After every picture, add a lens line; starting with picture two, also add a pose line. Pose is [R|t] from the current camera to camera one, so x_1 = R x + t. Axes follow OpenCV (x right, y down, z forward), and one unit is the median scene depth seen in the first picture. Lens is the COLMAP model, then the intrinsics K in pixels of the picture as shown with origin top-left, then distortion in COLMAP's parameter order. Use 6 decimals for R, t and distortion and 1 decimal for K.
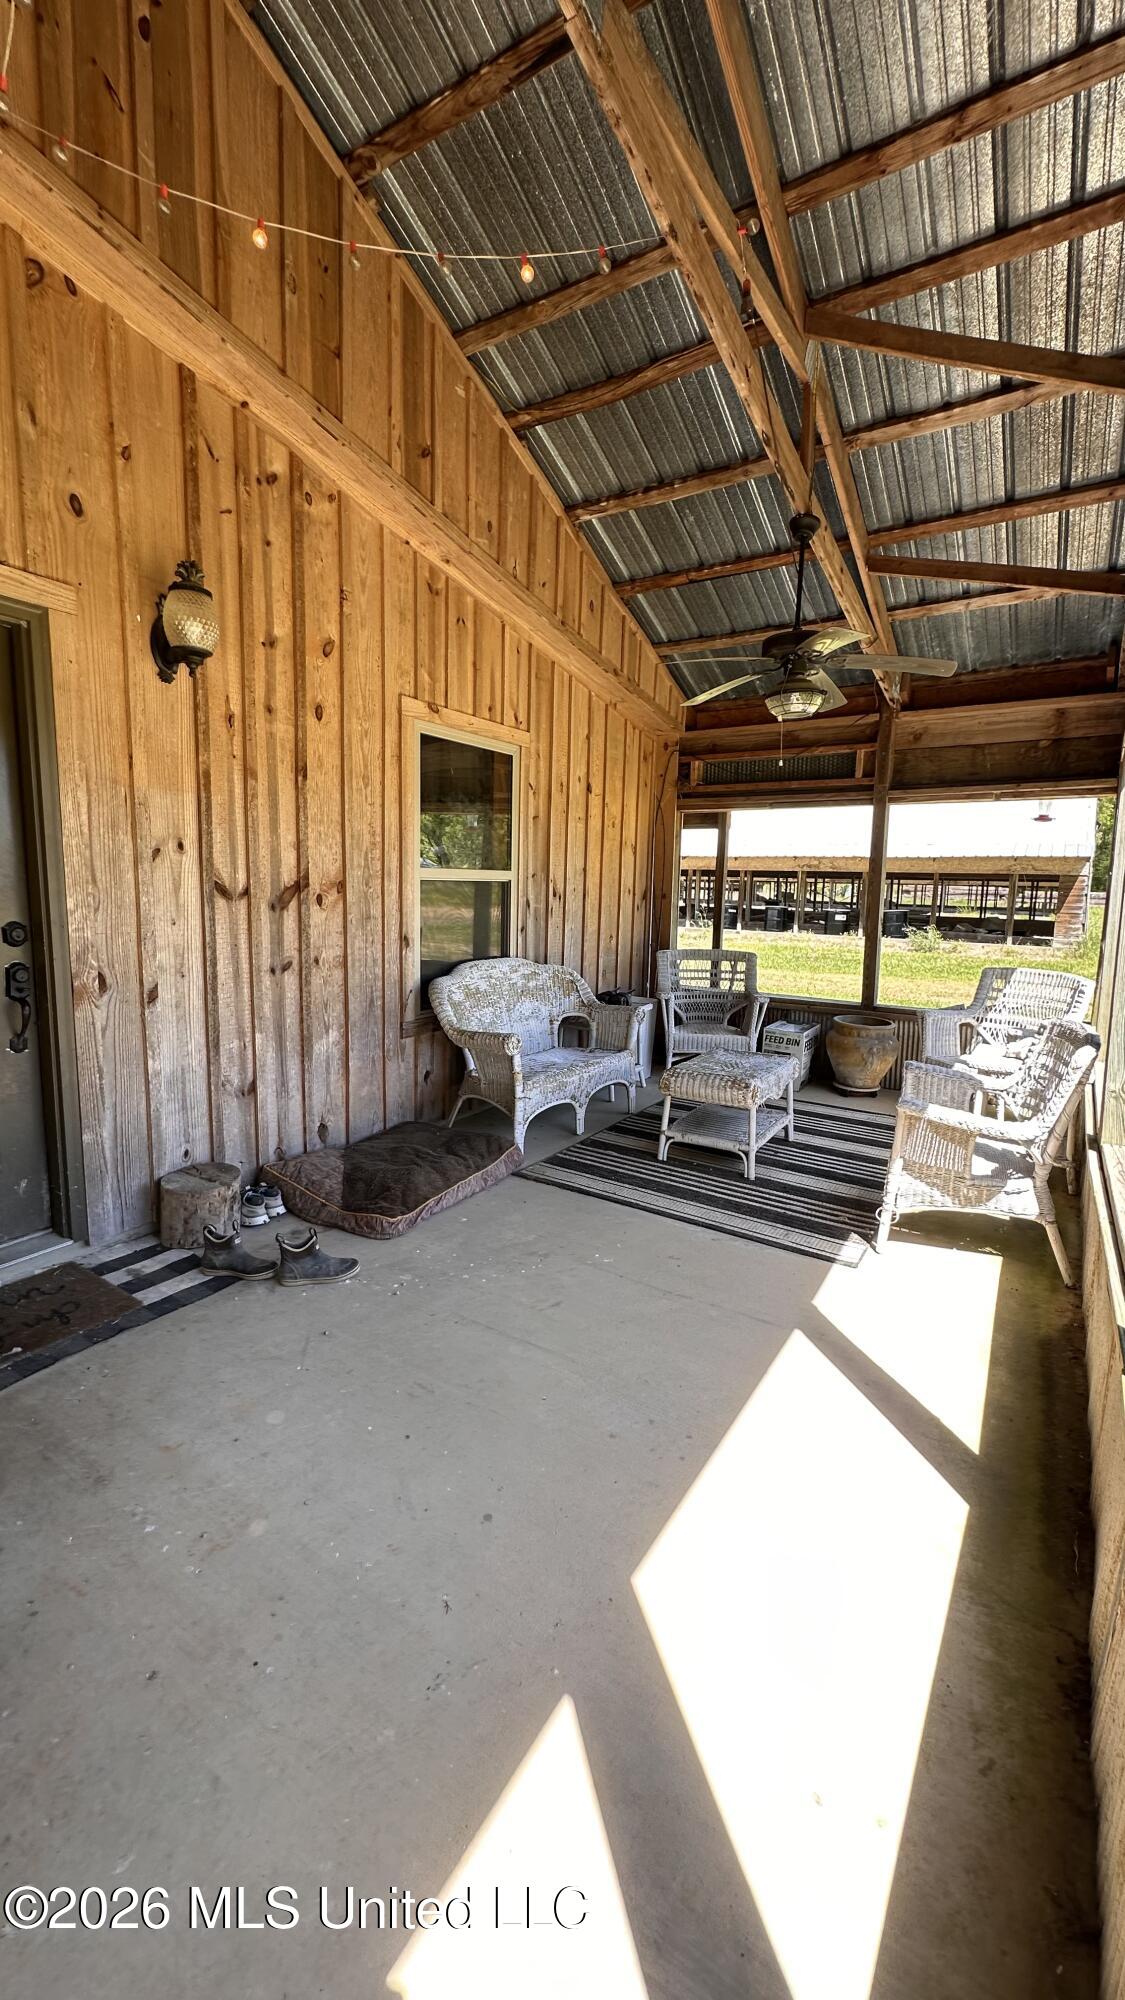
lens RADIAL K [[796.0, 0, 556.5], [0, 796.0, 997.4], [0, 0, 1]] dist [-0.003246, 0.000582]
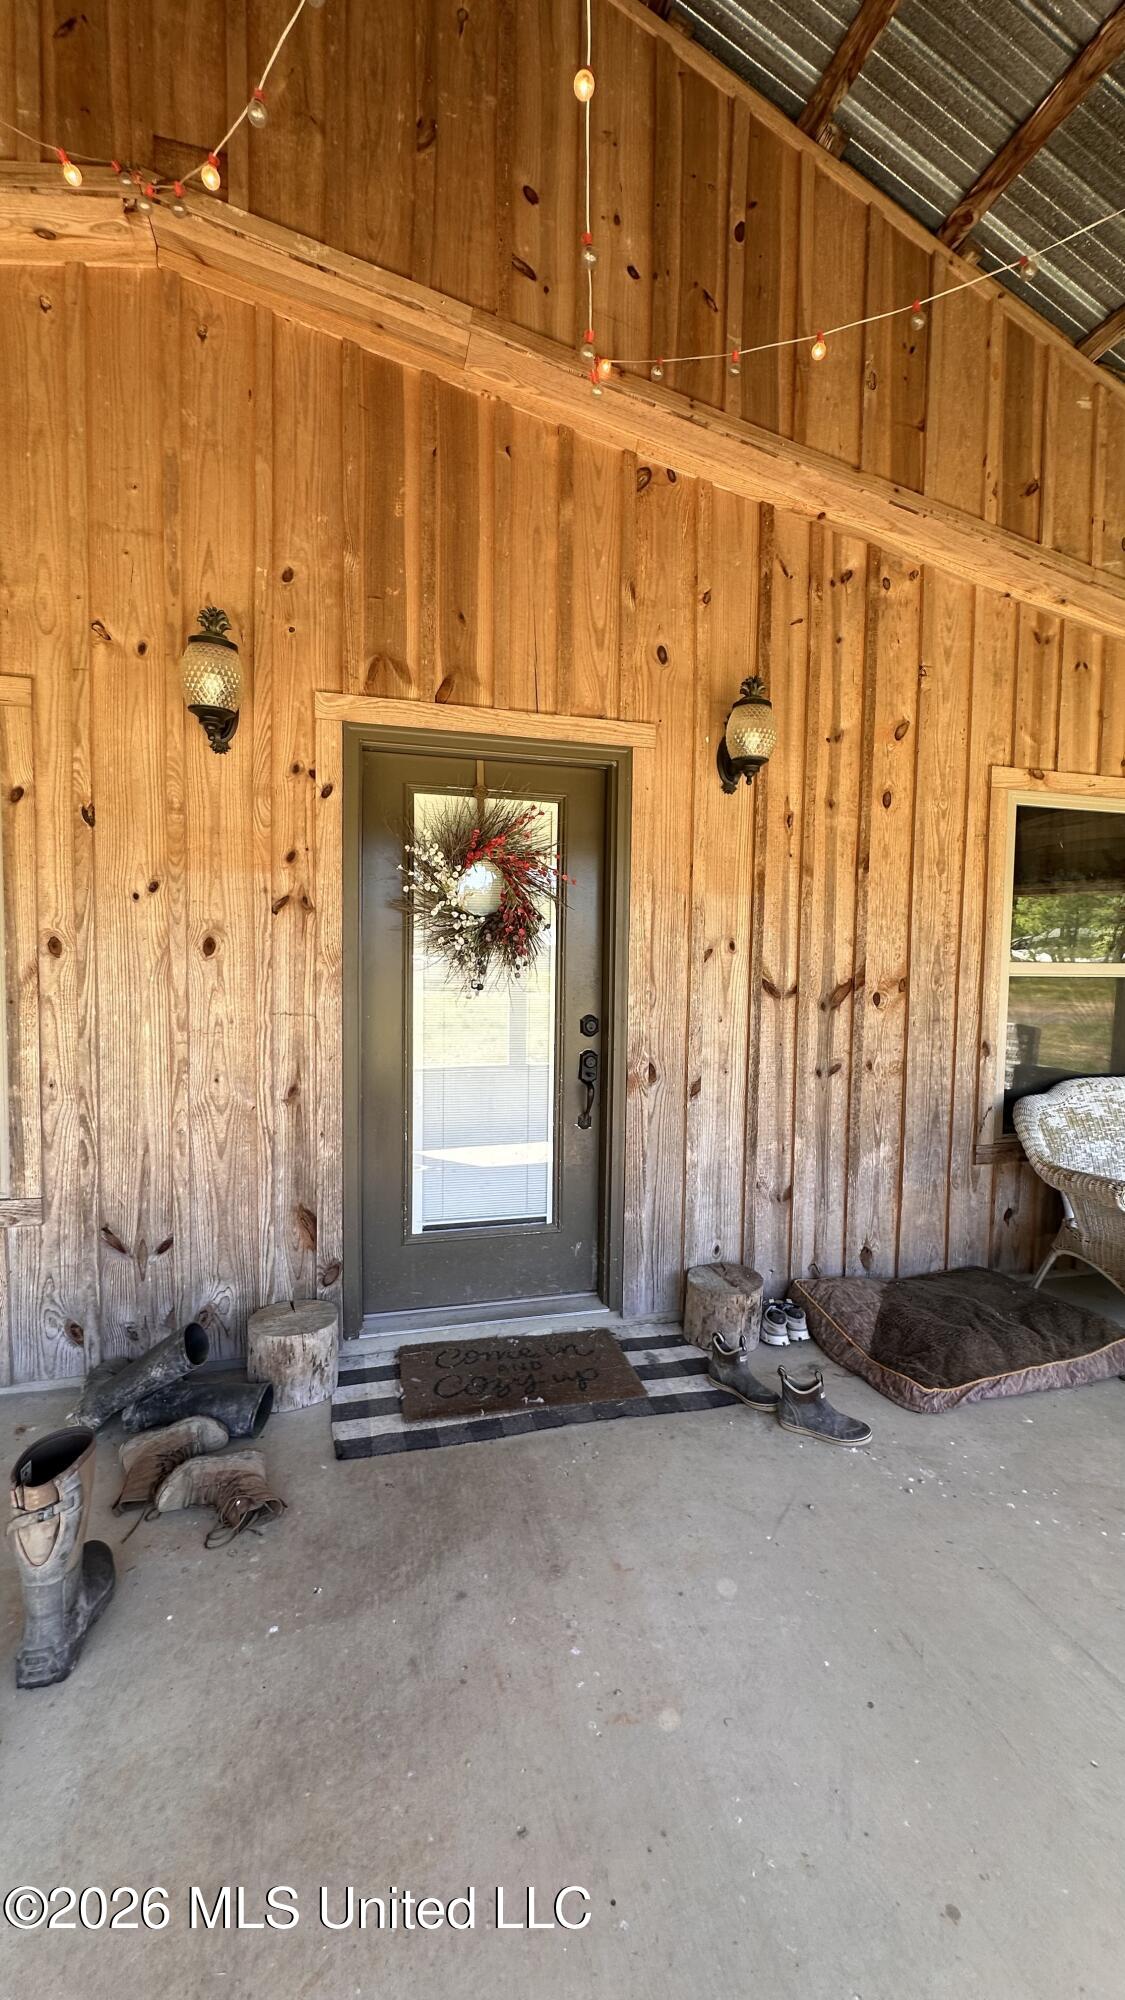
lens RADIAL K [[796.0, 0, 566.7], [0, 796.0, 1000.2], [0, 0, 1]] dist [-0.003246, 0.000582]
pose [[0.740164, 0.019757, -0.672136, 0.062533], [-0.092707, 0.993021, -0.072901, -0.025222], [0.666005, 0.116270, 0.736830, 0.104135]]
